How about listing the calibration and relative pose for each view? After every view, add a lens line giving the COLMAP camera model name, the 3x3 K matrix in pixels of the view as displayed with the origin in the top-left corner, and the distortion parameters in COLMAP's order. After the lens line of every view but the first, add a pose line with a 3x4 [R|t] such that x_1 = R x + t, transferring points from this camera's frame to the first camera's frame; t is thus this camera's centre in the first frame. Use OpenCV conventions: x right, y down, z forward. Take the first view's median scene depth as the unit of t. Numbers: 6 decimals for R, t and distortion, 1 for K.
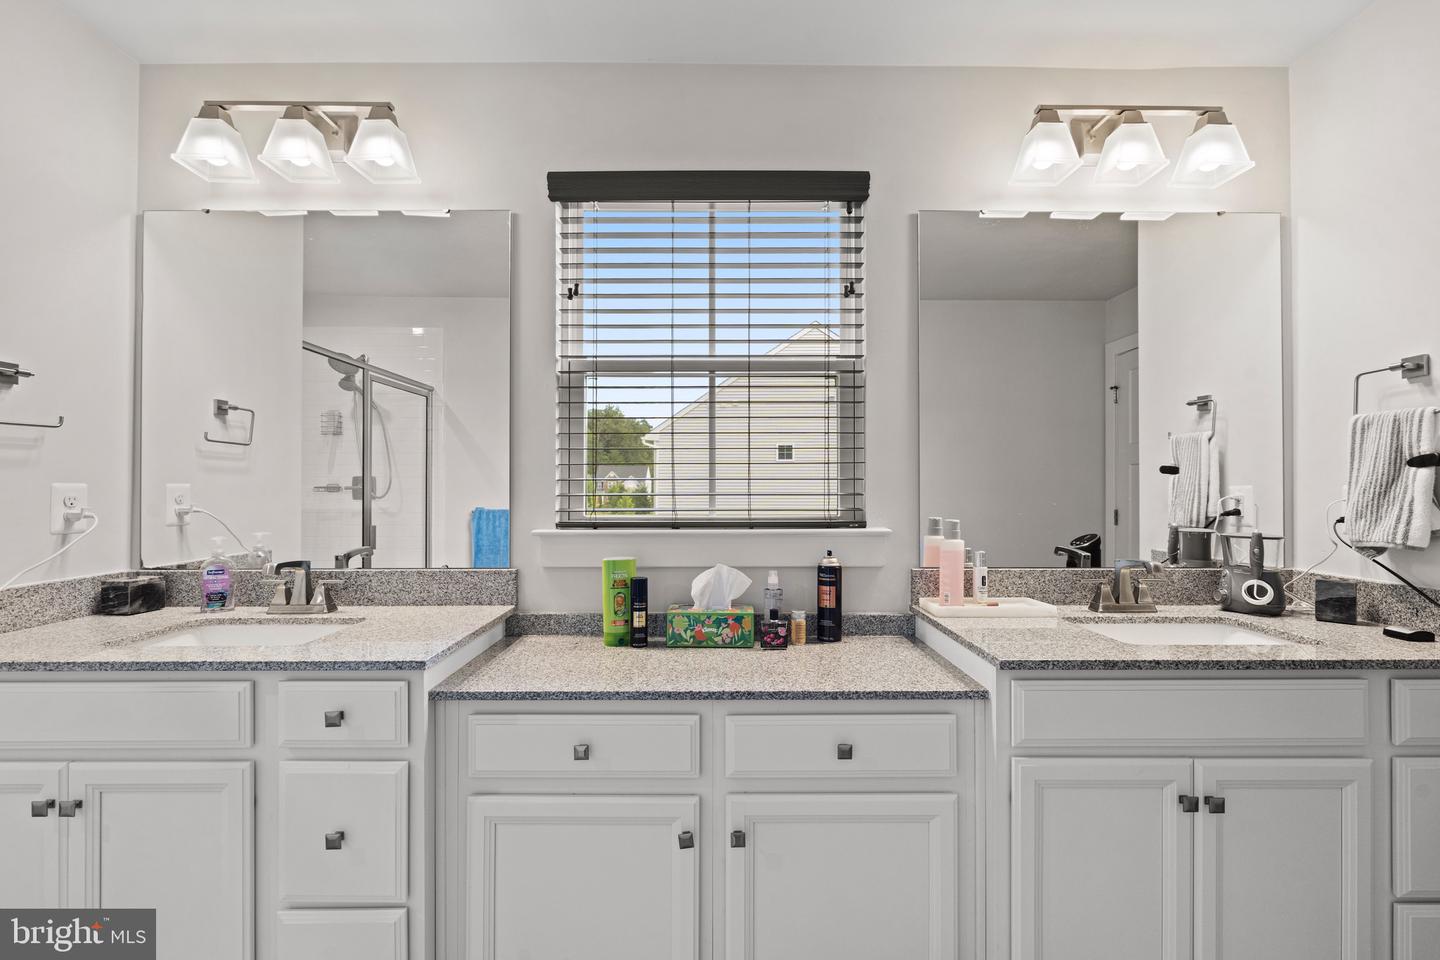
lens RADIAL K [[632.7, 0, 725.5], [0, 632.7, 478.3], [0, 0, 1]] dist [-0.005249, 0.001067]
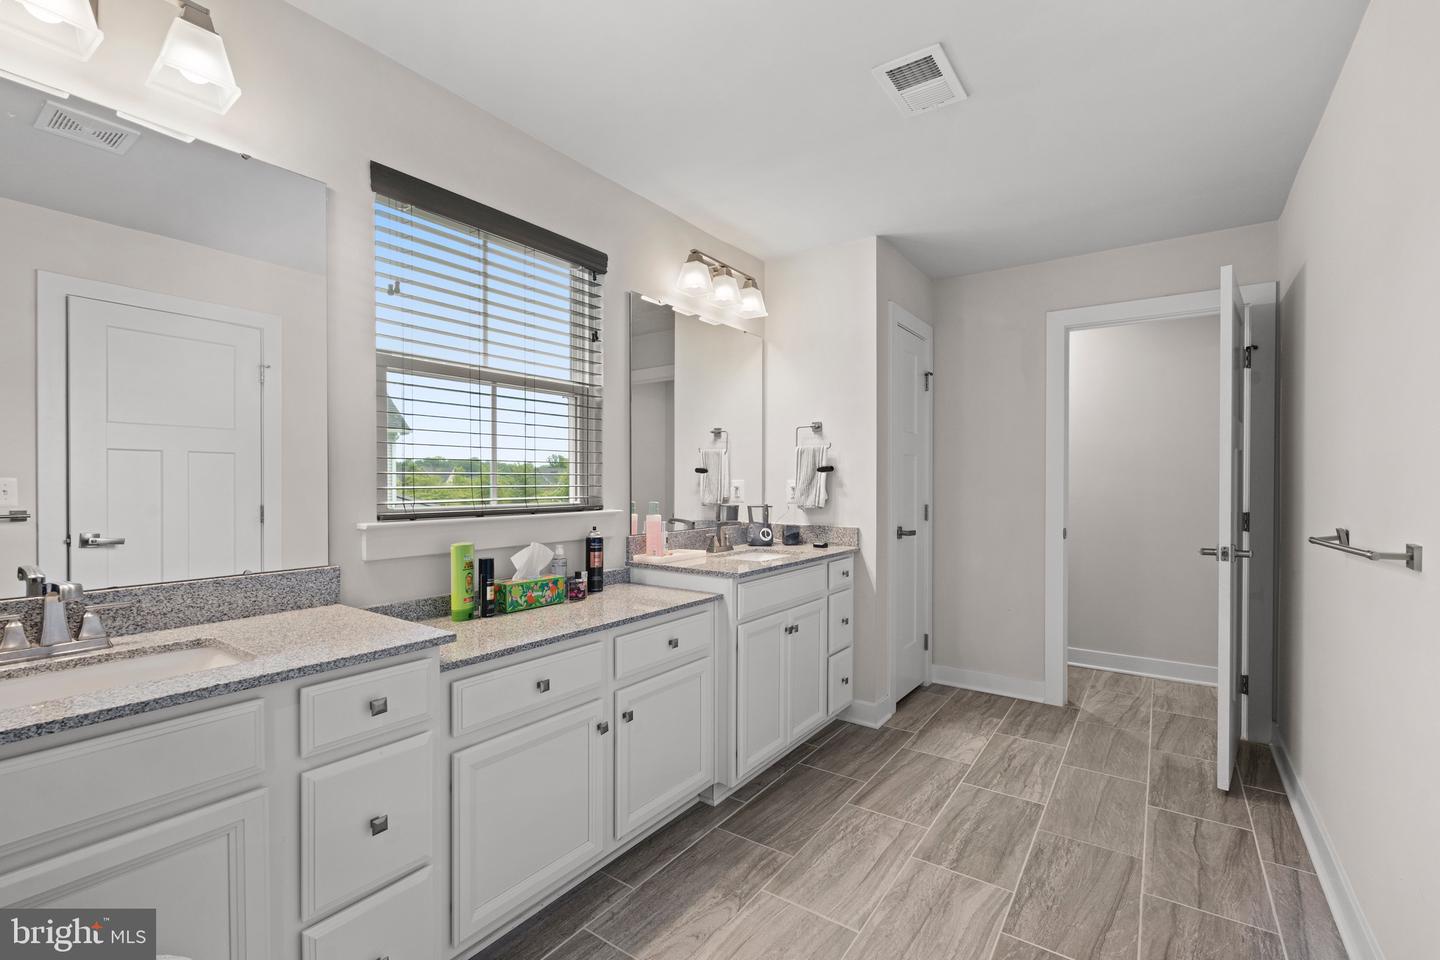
lens RADIAL K [[632.7, 0, 723.8], [0, 632.7, 486.3], [0, 0, 1]] dist [-0.005249, 0.001067]
pose [[0.580016, -0.006250, 0.814581, -0.806669], [-0.010763, 0.999824, 0.015335, 0.001949], [-0.814534, -0.017661, 0.579847, -0.030061]]
